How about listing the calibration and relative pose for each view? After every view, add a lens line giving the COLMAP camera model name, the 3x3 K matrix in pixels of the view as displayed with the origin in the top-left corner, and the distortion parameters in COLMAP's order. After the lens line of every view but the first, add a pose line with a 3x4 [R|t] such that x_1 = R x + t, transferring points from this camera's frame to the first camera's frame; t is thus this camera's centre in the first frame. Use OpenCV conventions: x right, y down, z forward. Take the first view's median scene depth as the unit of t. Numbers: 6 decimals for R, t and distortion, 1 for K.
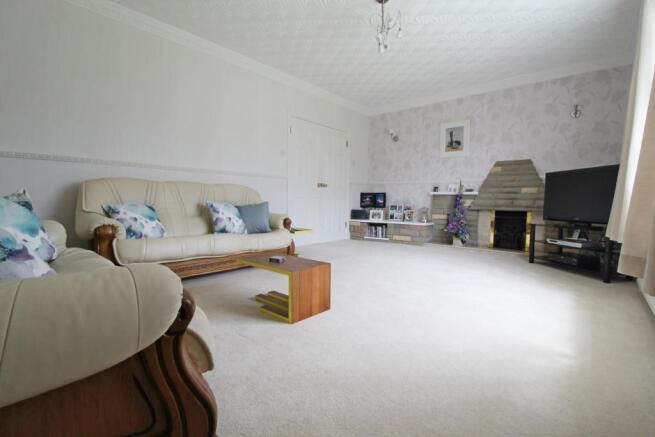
lens RADIAL K [[304.6, 0, 327.5], [0, 304.6, 218.5], [0, 0, 1]] dist [-0.001226, -0.000414]
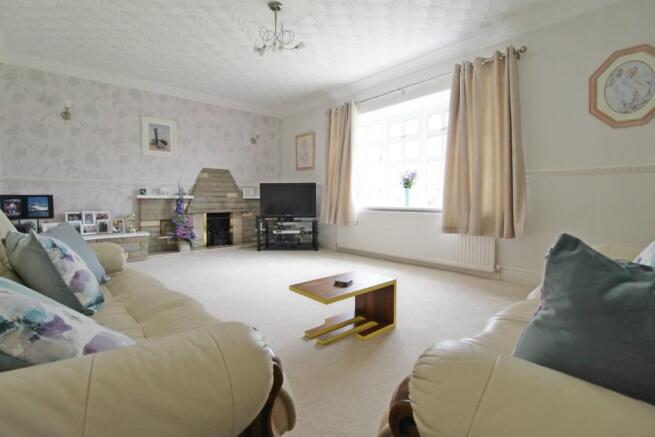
lens RADIAL K [[304.6, 0, 327.5], [0, 304.6, 218.5], [0, 0, 1]] dist [-0.001226, -0.000414]
pose [[0.141620, -0.065931, 0.987723, -0.449624], [0.069649, 0.995971, 0.056495, -0.036866], [-0.987468, 0.060793, 0.145642, 0.401350]]
